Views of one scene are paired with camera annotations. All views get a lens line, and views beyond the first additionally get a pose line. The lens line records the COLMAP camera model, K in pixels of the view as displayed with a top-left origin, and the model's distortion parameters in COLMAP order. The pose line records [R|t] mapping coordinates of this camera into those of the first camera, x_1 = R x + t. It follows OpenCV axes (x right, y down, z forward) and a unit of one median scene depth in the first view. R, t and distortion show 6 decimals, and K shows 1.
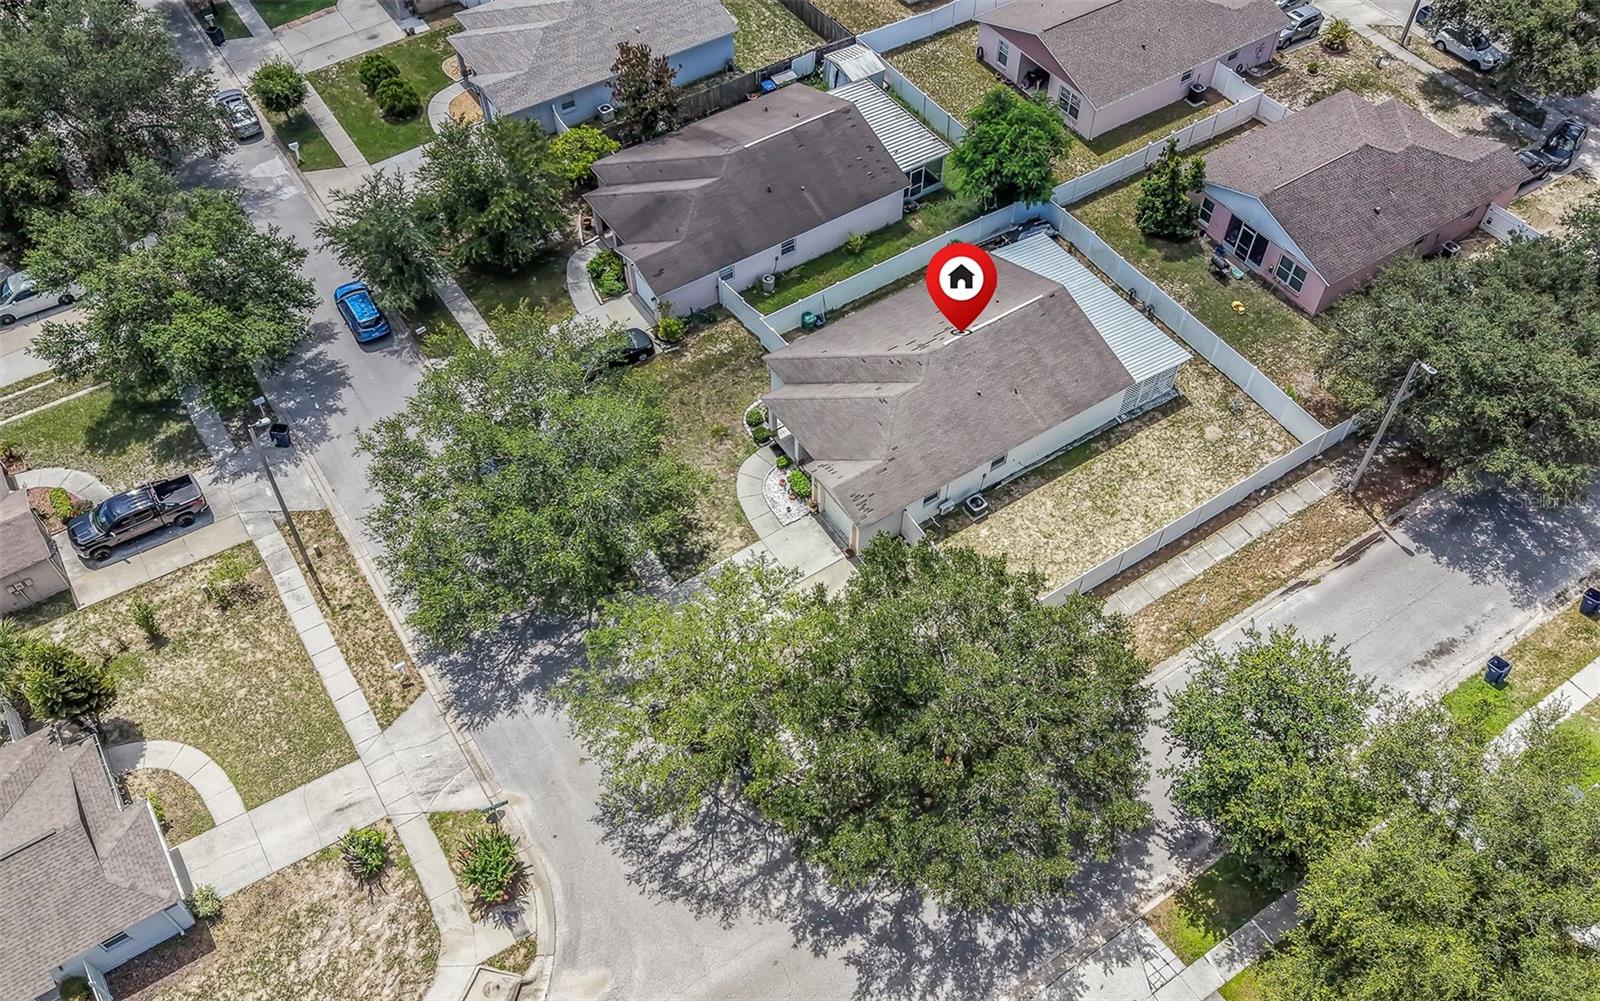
lens RADIAL K [[1300.2, 0, 800.0], [0, 1300.2, 500.5], [0, 0, 1]] dist [0.033897, -0.033421]
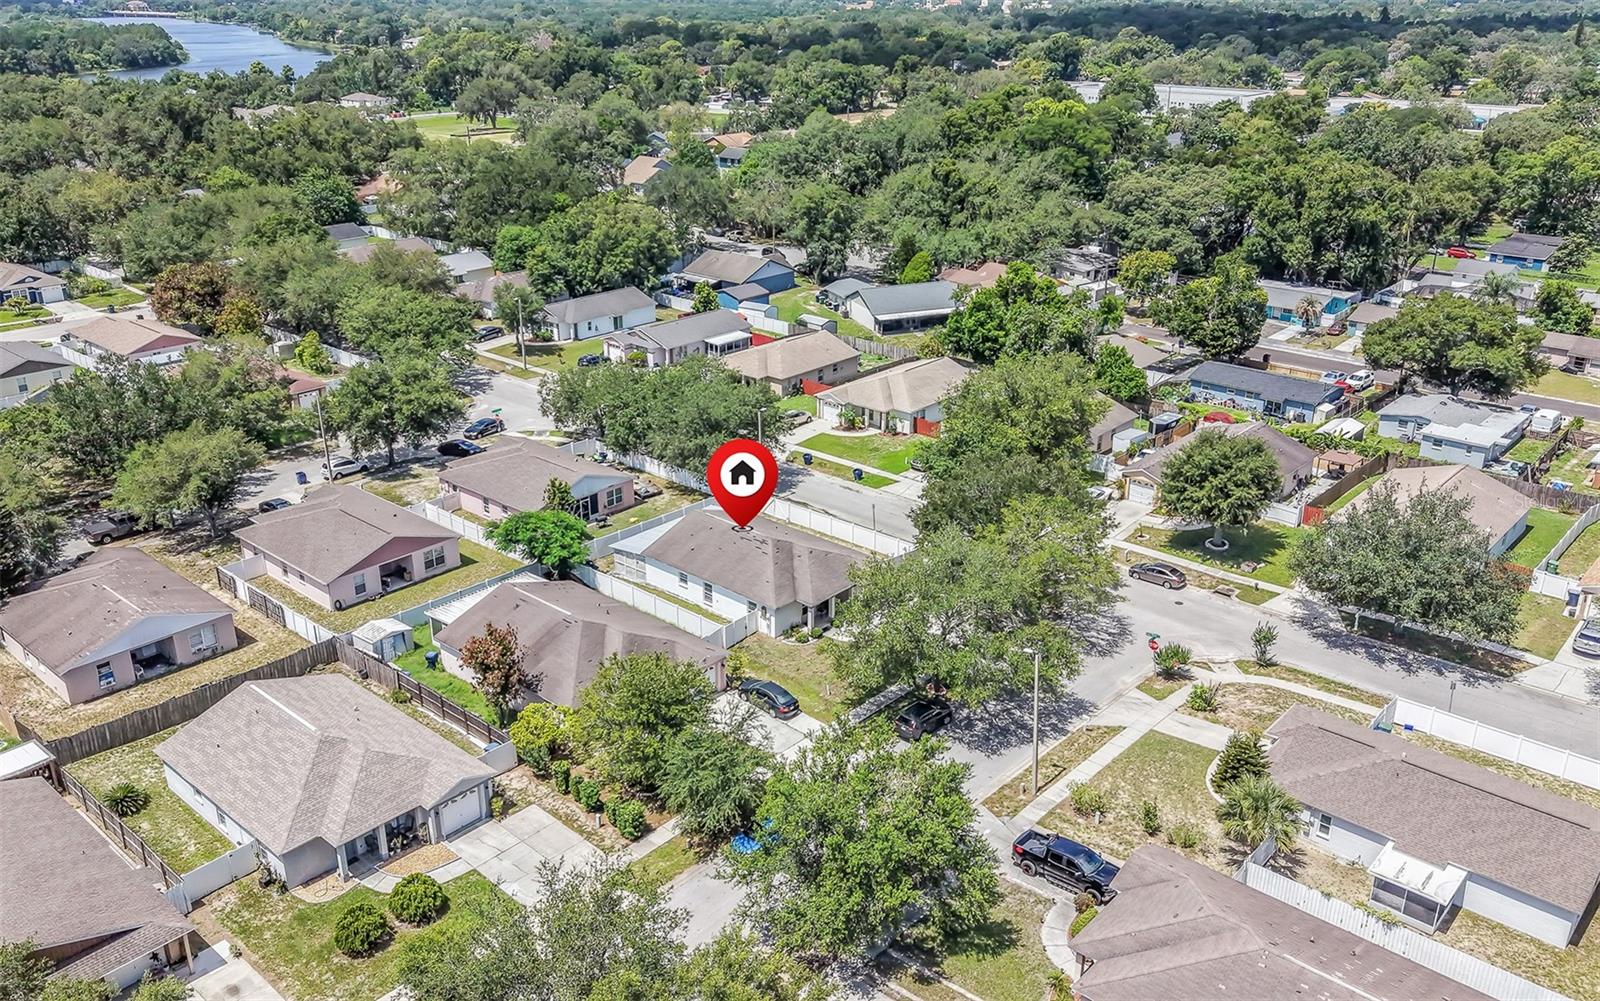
lens RADIAL K [[1283.7, 0, 800.0], [0, 1283.7, 500.5], [0, 0, 1]] dist [0.125991, -0.237122]
pose [[-0.258209, -0.360250, 0.896408, -1.284377], [0.753310, 0.505853, 0.420282, -0.761059], [-0.604857, 0.783794, 0.140765, 0.710279]]
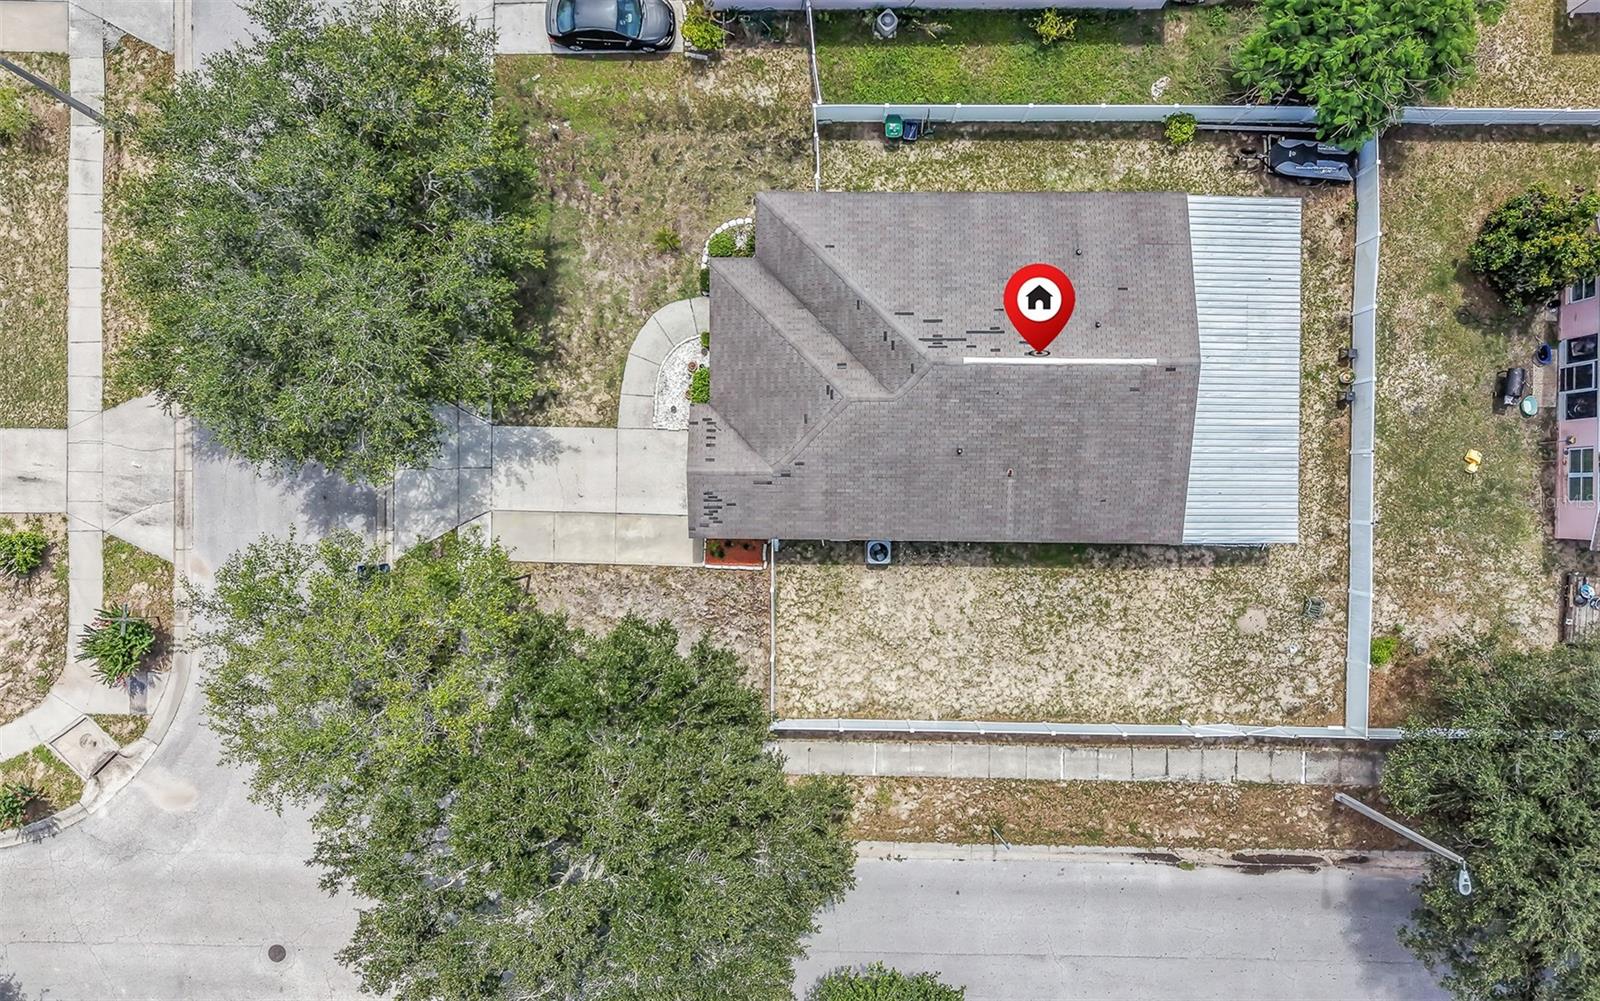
lens RADIAL K [[1299.6, 0, 796.8], [0, 1299.6, 491.4], [0, 0, 1]] dist [0.039588, -0.044181]
pose [[0.828312, 0.560039, -0.015958, 0.087122], [-0.424855, 0.646429, 0.633741, -0.458152], [0.365235, -0.518156, 0.773381, 0.415051]]
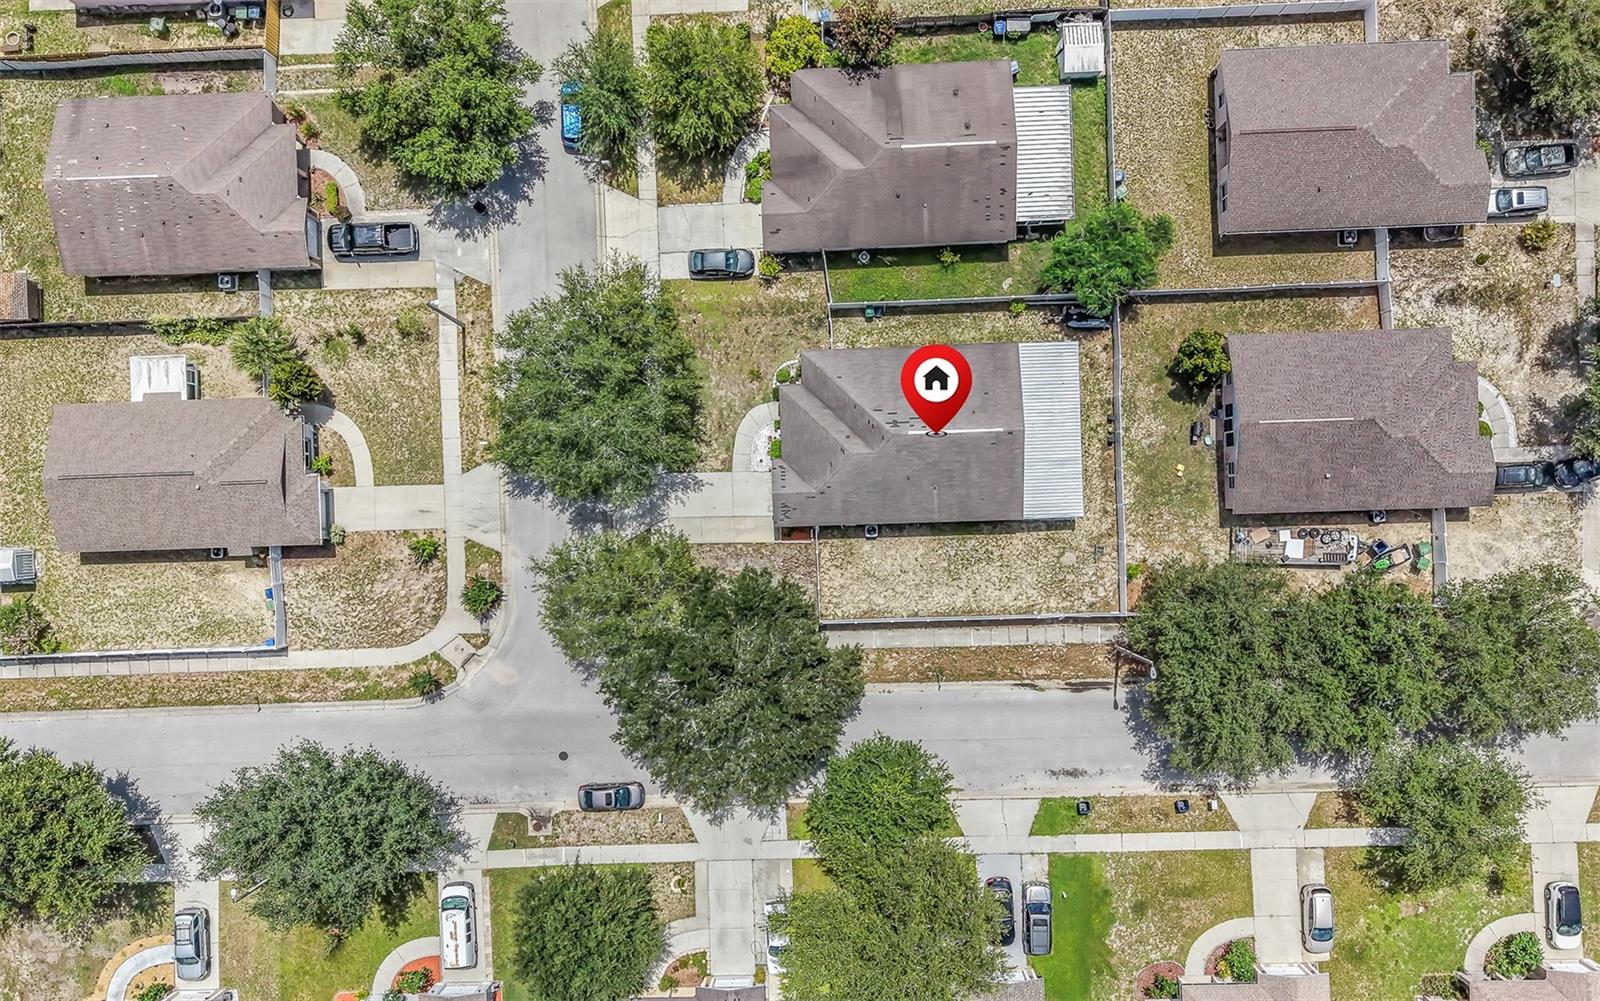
lens RADIAL K [[1283.7, 0, 800.0], [0, 1283.7, 500.5], [0, 0, 1]] dist [0.125991, -0.237122]
pose [[0.850911, 0.524762, -0.023997, 0.083272], [-0.390739, 0.662800, 0.638763, -0.869996], [0.351104, -0.534154, 0.769029, -0.097003]]
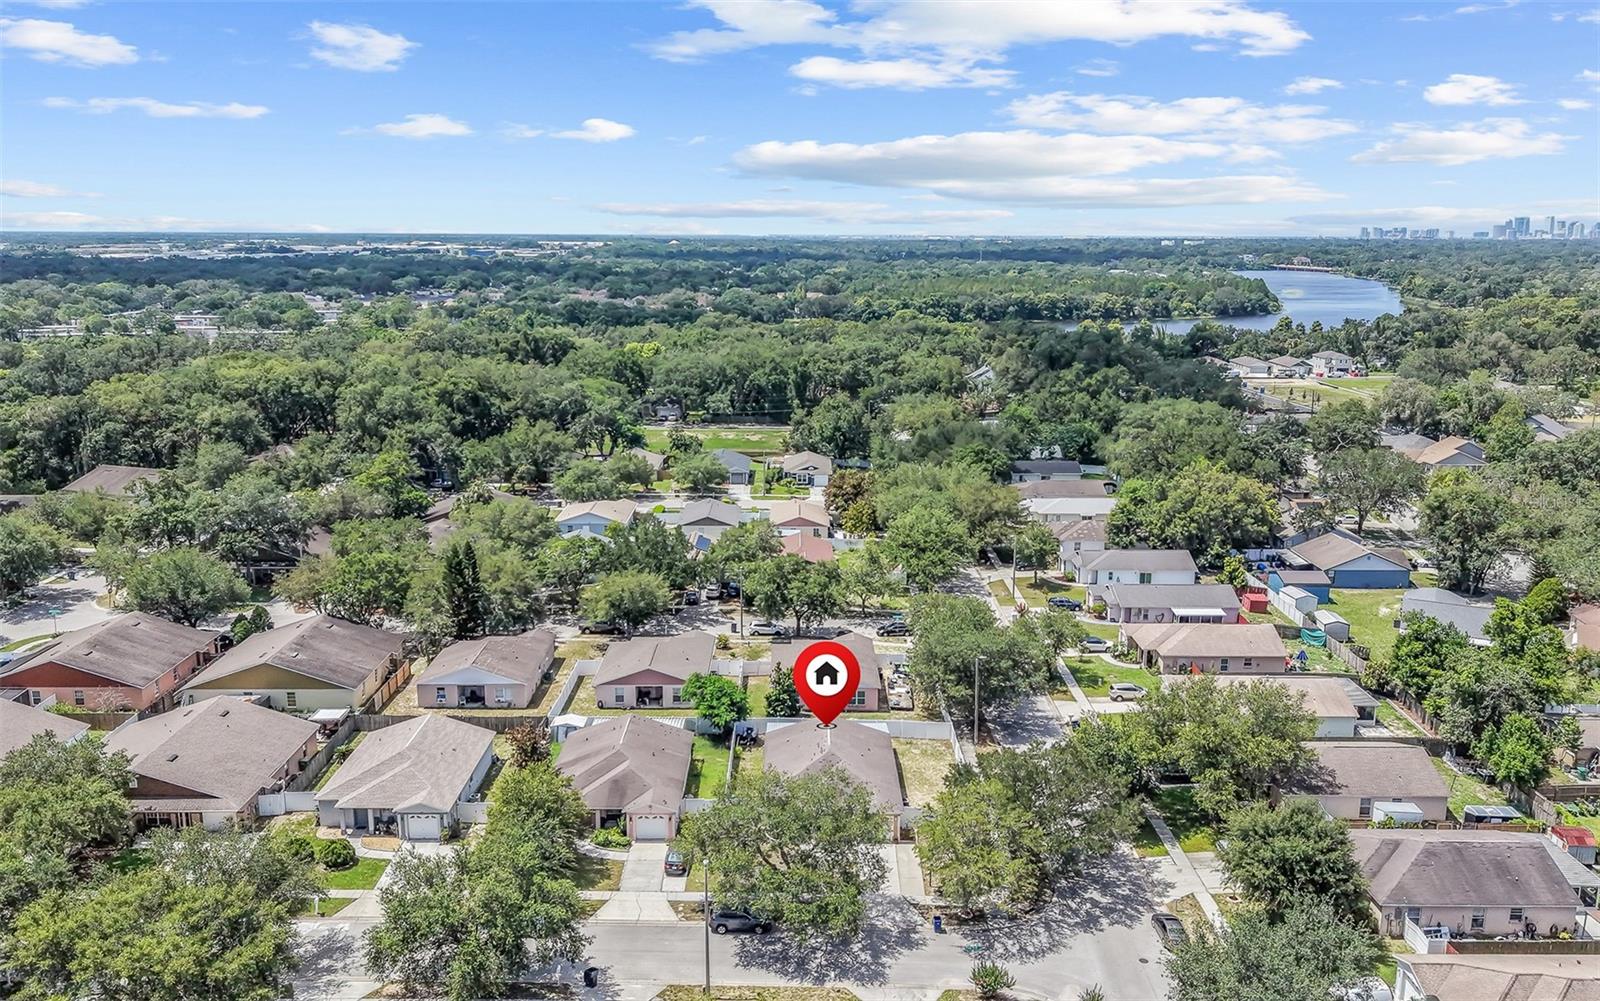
lens RADIAL K [[1283.7, 0, 800.0], [0, 1283.7, 500.5], [0, 0, 1]] dist [0.125991, -0.237122]
pose [[0.550634, -0.167661, 0.817736, -1.321170], [0.649630, 0.701245, -0.293661, 0.140720], [-0.524198, 0.692925, 0.495046, -0.111402]]
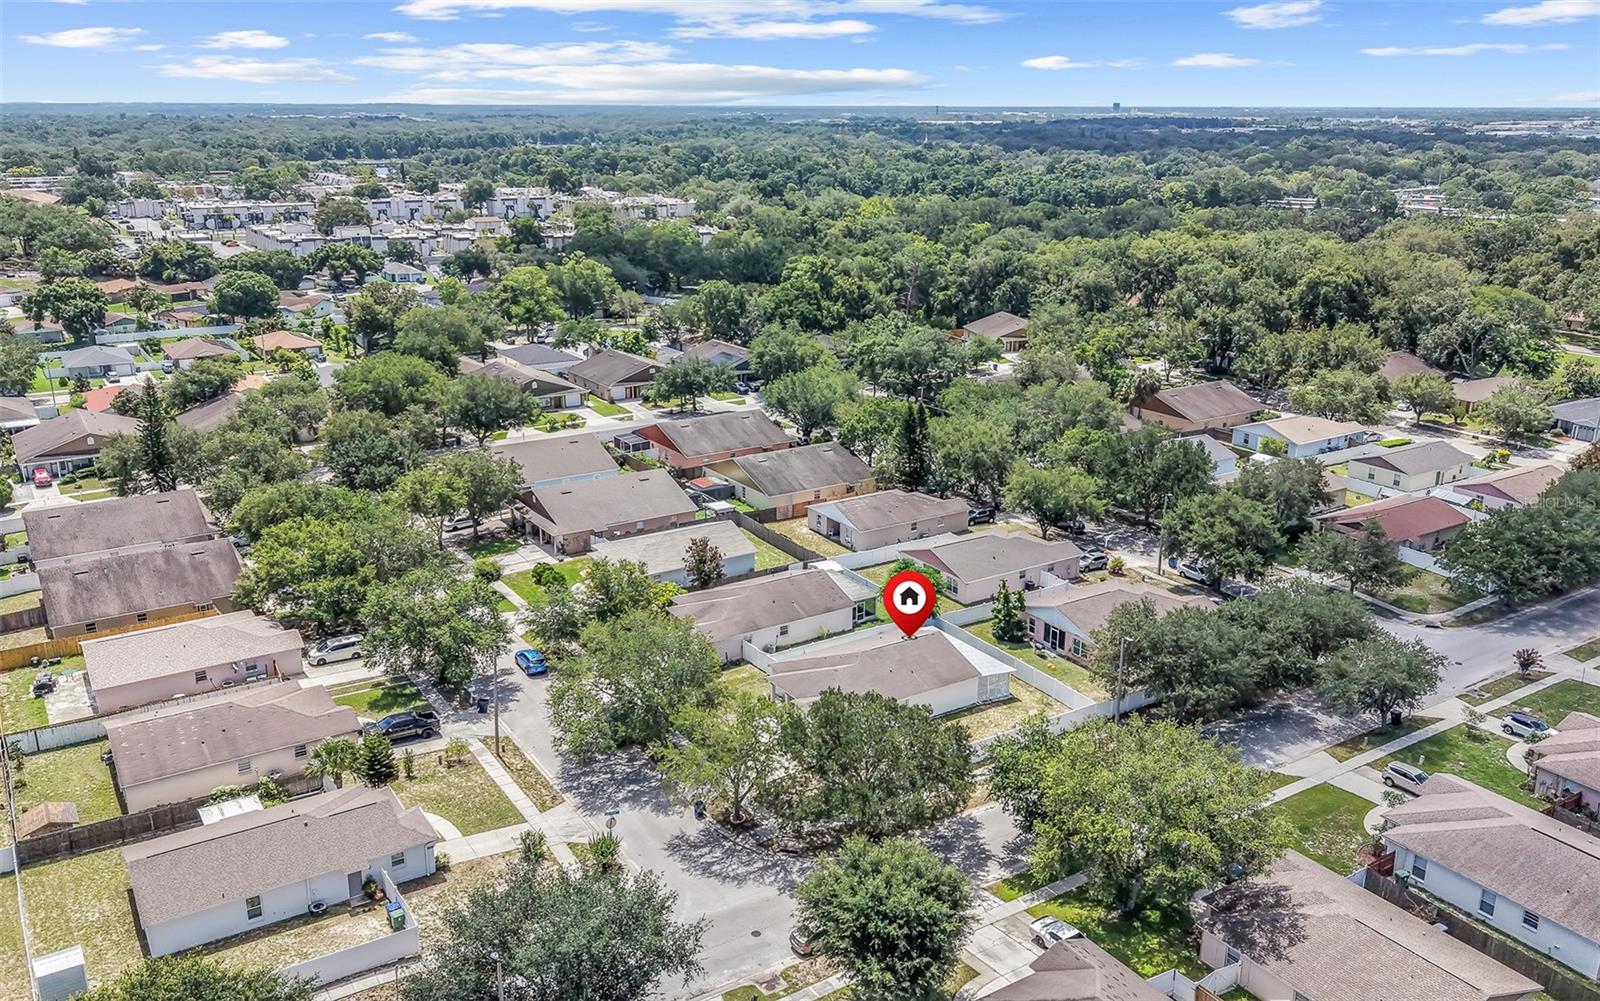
lens RADIAL K [[1283.7, 0, 800.0], [0, 1283.7, 500.5], [0, 0, 1]] dist [0.125991, -0.237122]
pose [[0.999949, 0.007568, -0.006627, 0.024762], [-0.009986, 0.825969, -0.563628, 0.692415], [0.001208, 0.563665, 0.826002, -0.554609]]
